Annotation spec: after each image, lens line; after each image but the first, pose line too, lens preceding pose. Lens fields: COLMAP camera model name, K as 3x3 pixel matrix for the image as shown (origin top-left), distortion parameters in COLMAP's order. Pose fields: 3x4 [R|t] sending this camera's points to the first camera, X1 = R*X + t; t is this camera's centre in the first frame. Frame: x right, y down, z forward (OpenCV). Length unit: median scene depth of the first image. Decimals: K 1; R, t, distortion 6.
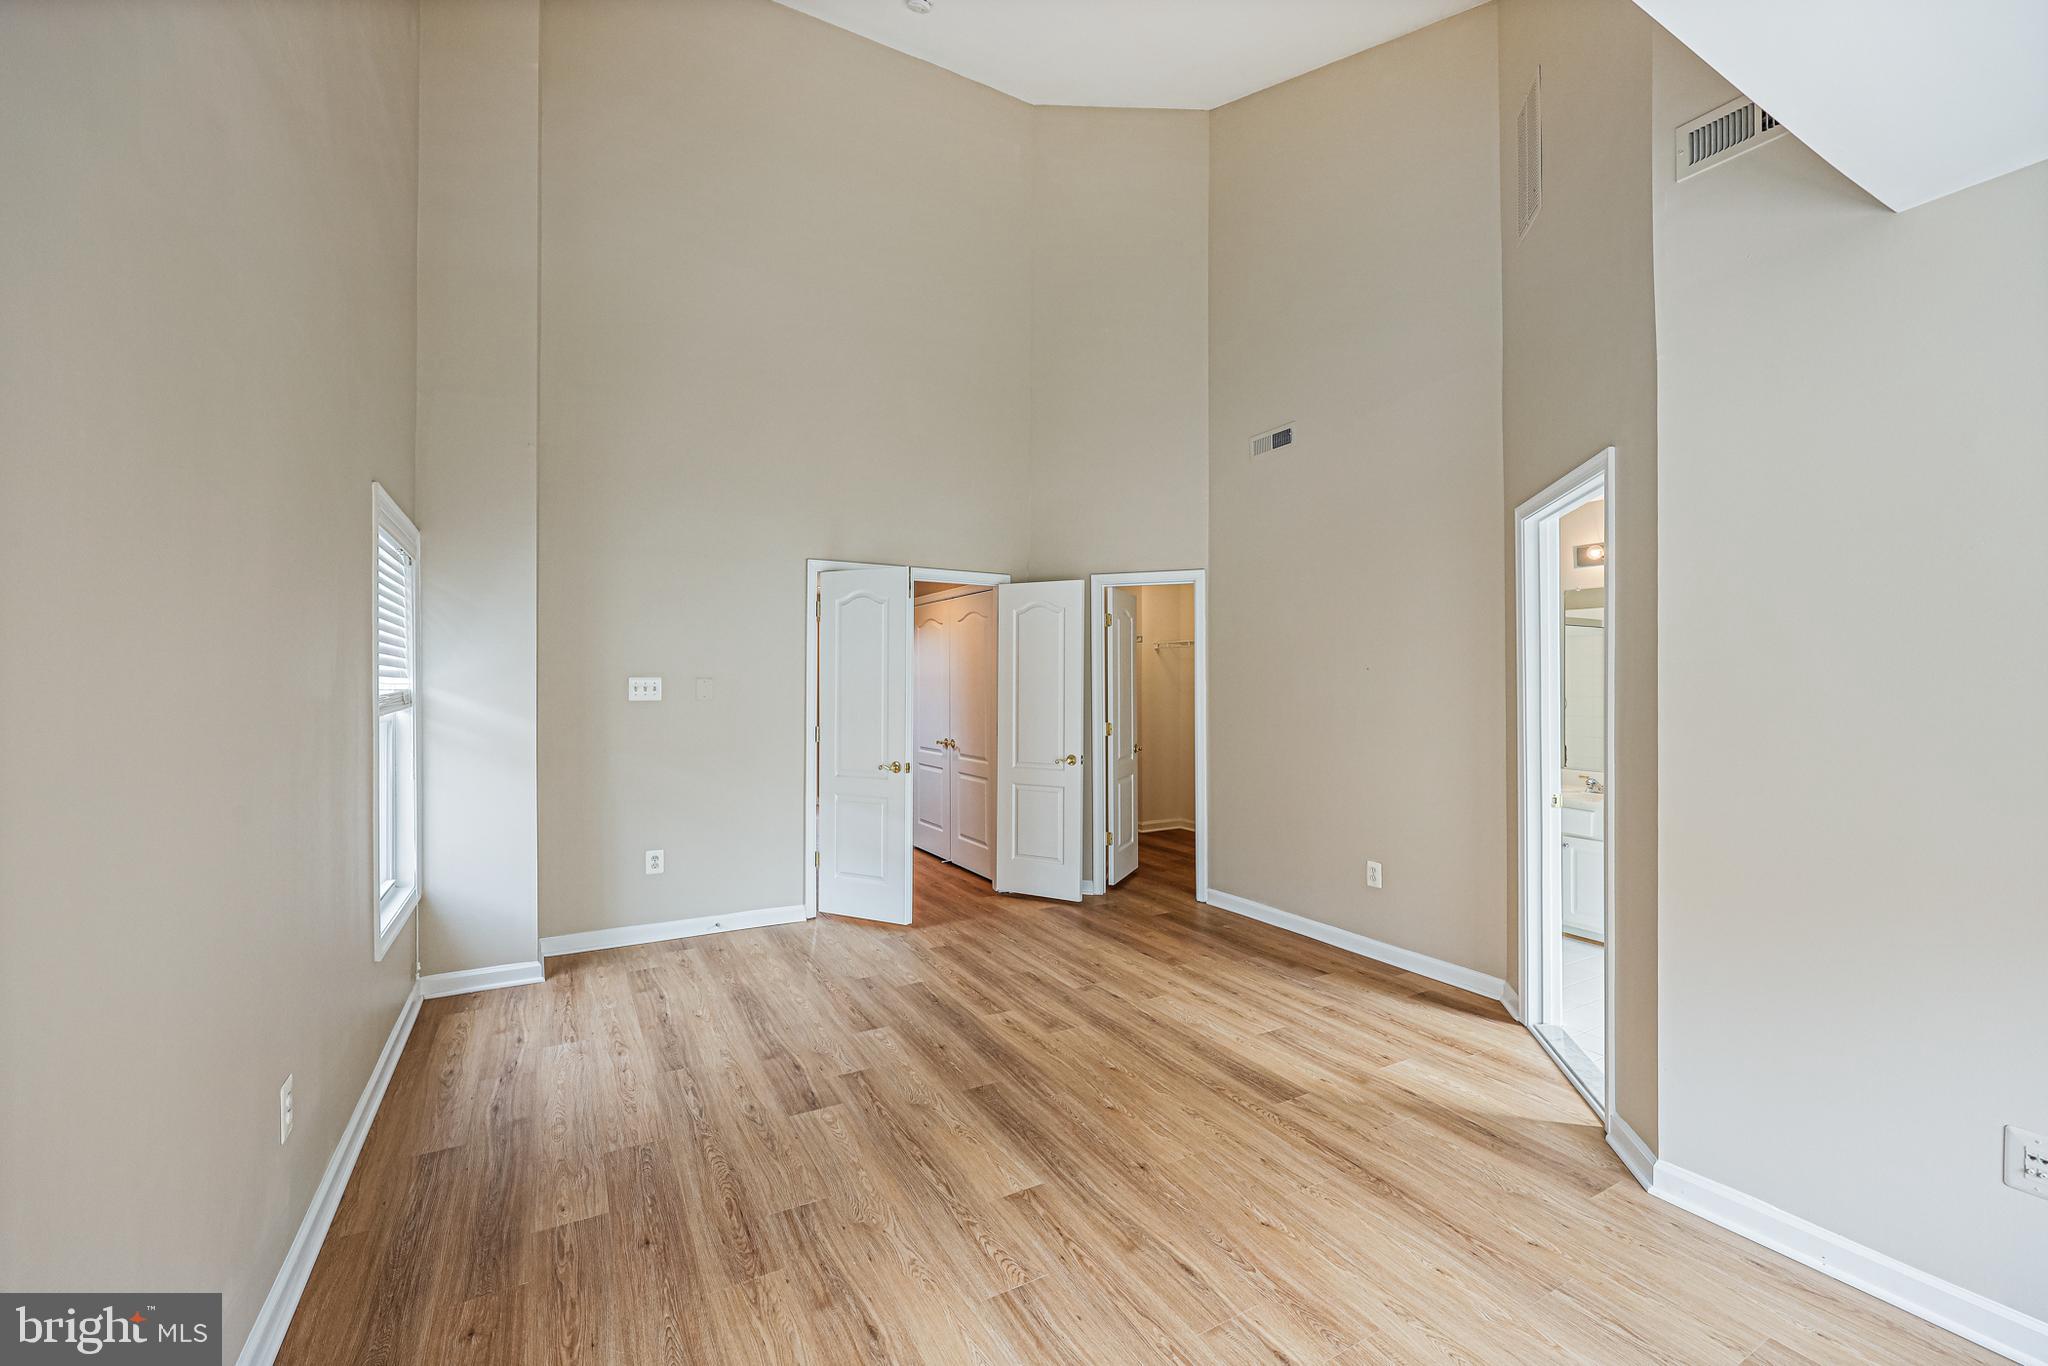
lens RADIAL K [[834.5, 0, 1025.0], [0, 834.5, 679.1], [0, 0, 1]] dist [0.003533, 0.000112]
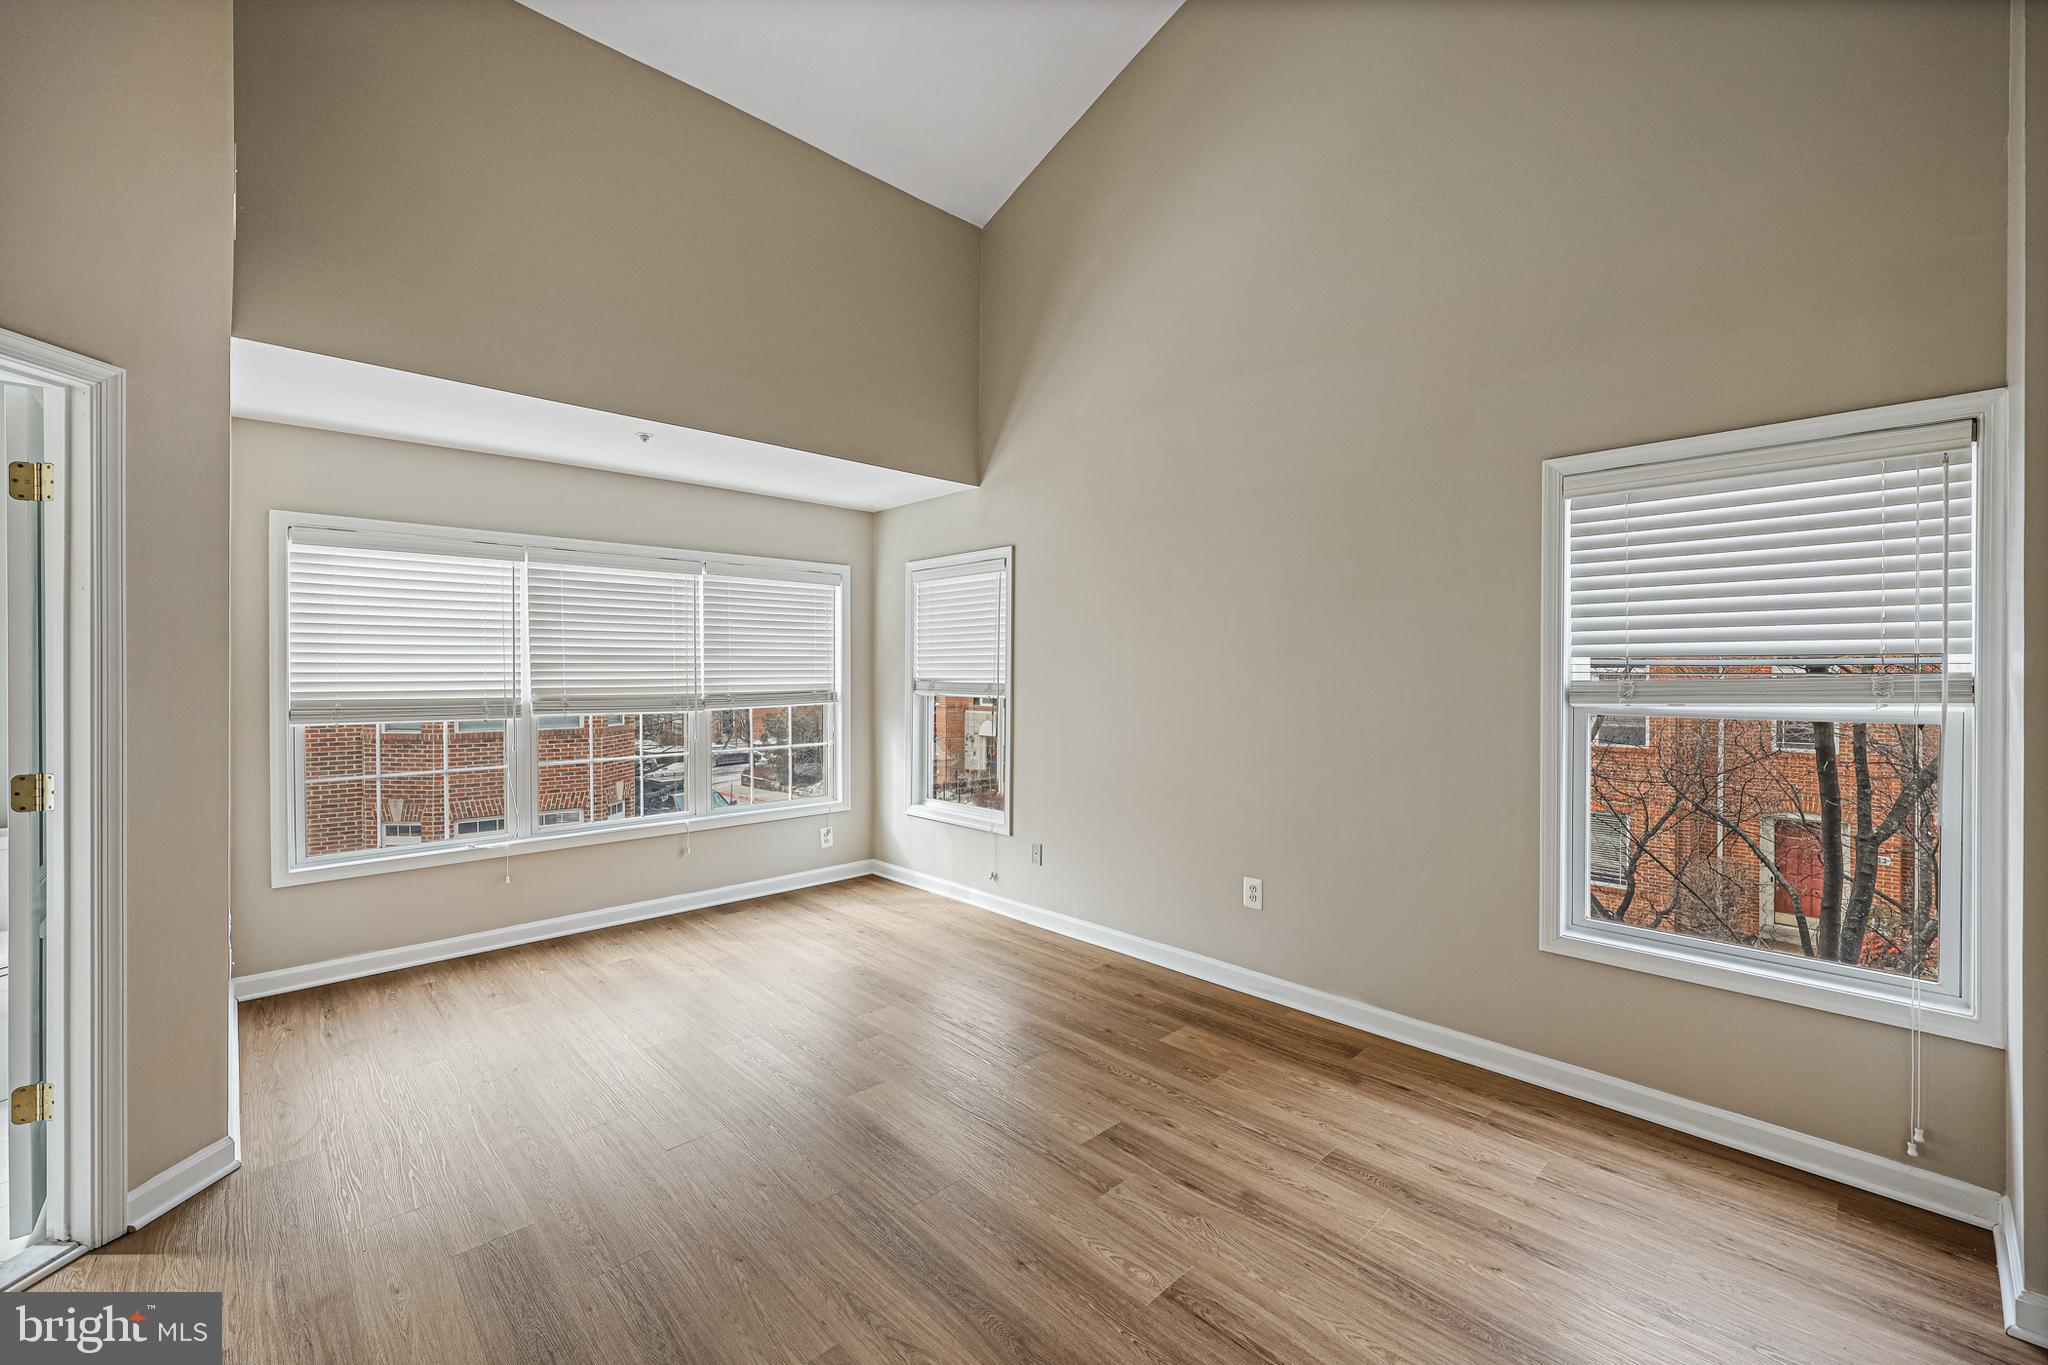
lens RADIAL K [[834.5, 0, 1024.5], [0, 834.5, 686.5], [0, 0, 1]] dist [0.003533, 0.000112]
pose [[-0.971114, 0.004721, -0.238570, 0.034932], [0.003380, 0.999976, 0.006030, 0.016049], [0.238592, 0.005050, -0.971107, 1.372533]]
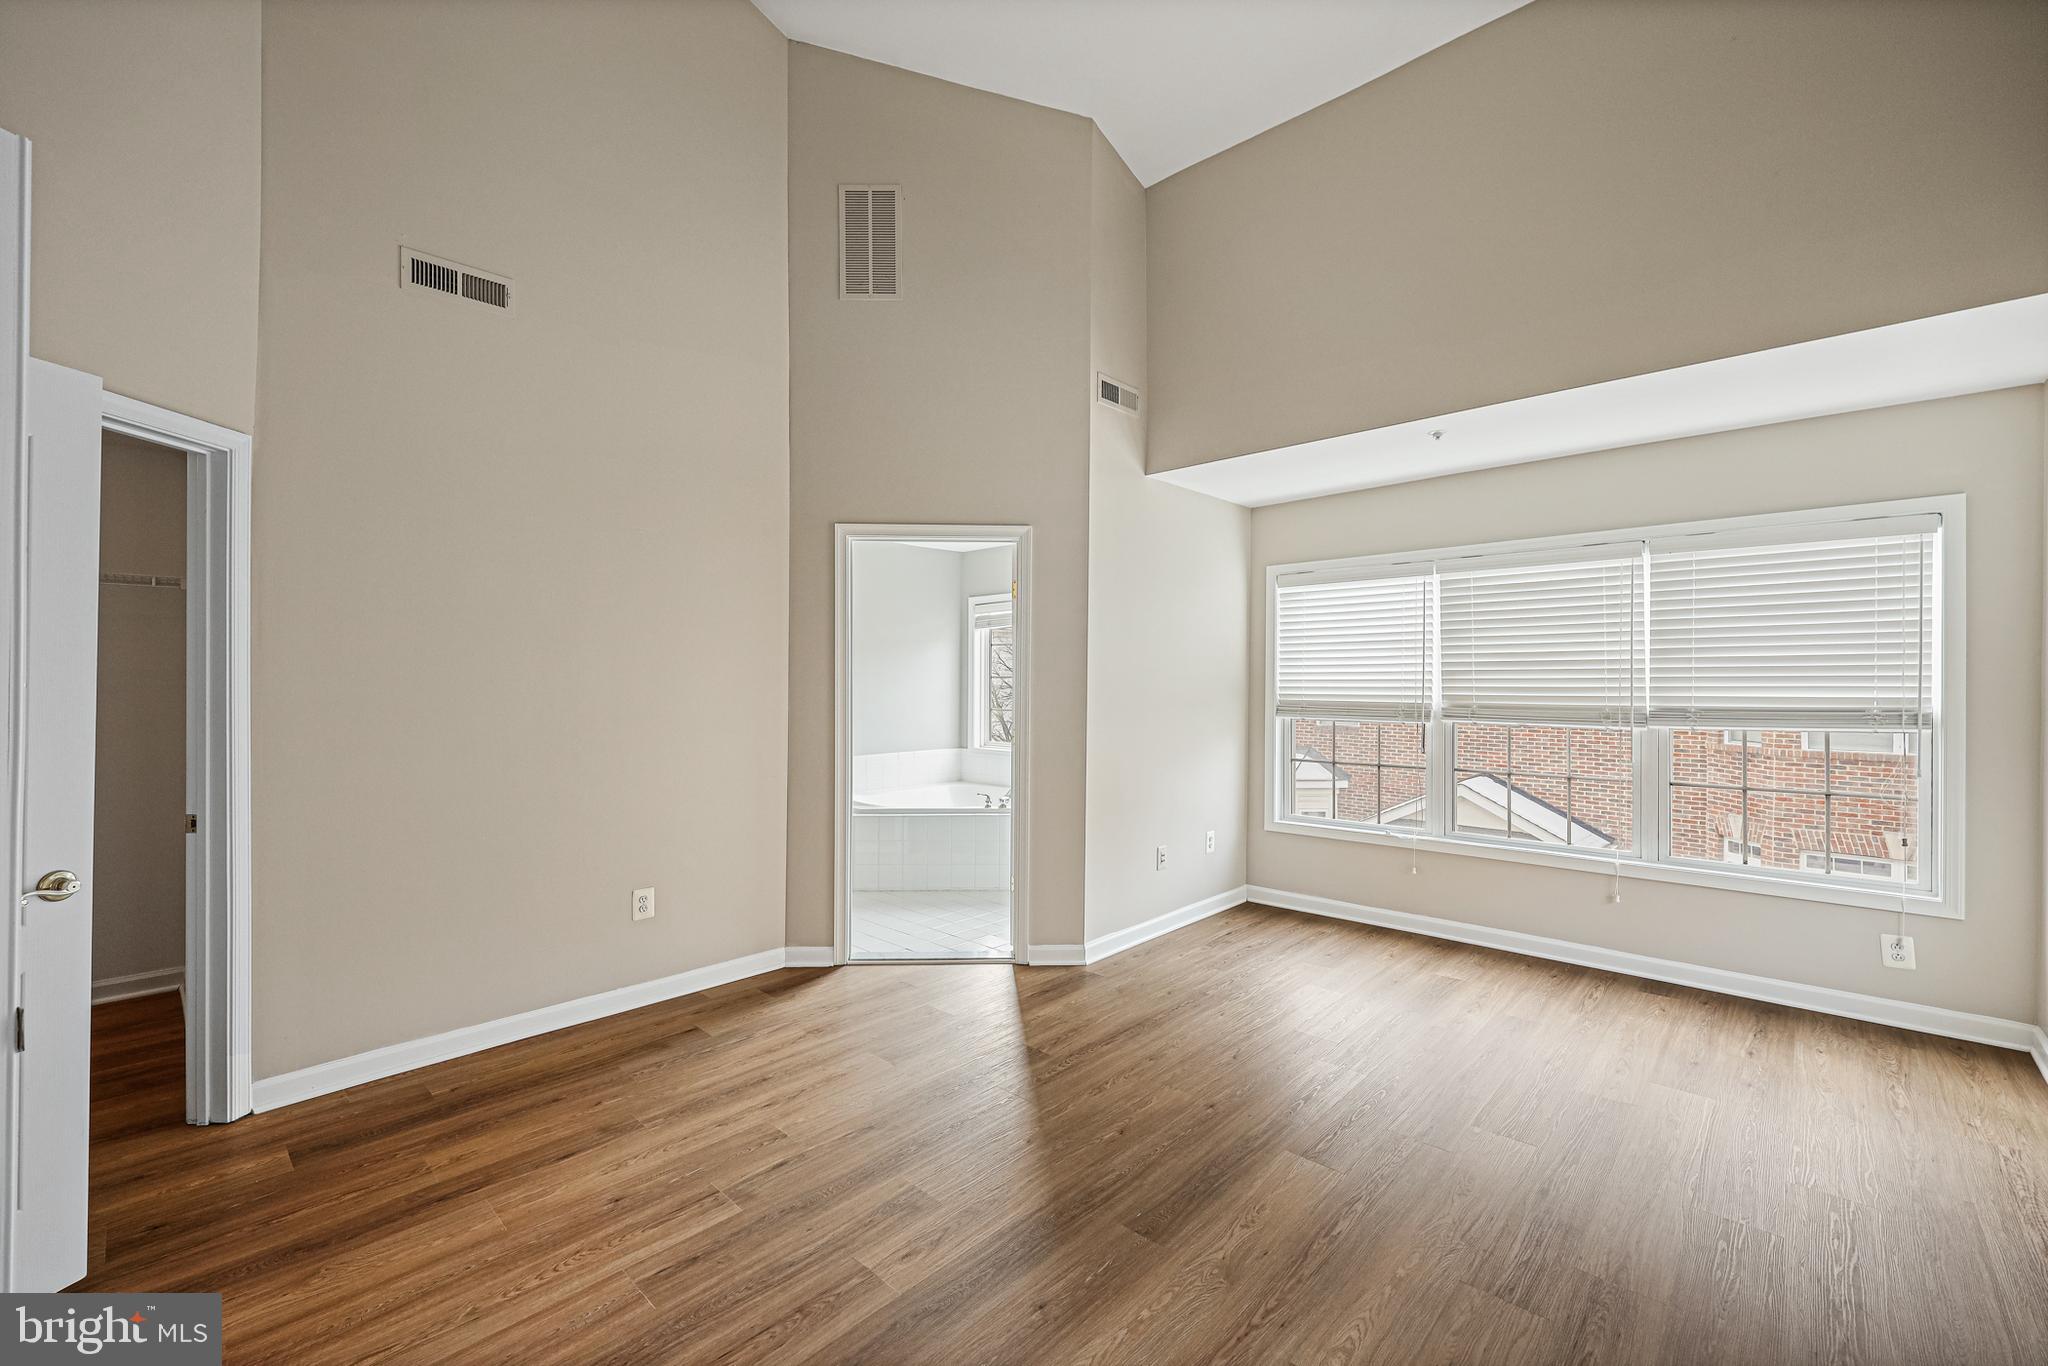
lens RADIAL K [[834.5, 0, 1018.7], [0, 834.5, 679.1], [0, 0, 1]] dist [0.003533, 0.000112]
pose [[-0.291535, 0.001465, 0.956559, -0.555483], [-0.010703, 0.999931, -0.004793, 0.013199], [-0.956500, -0.011636, -0.291500, 1.025943]]
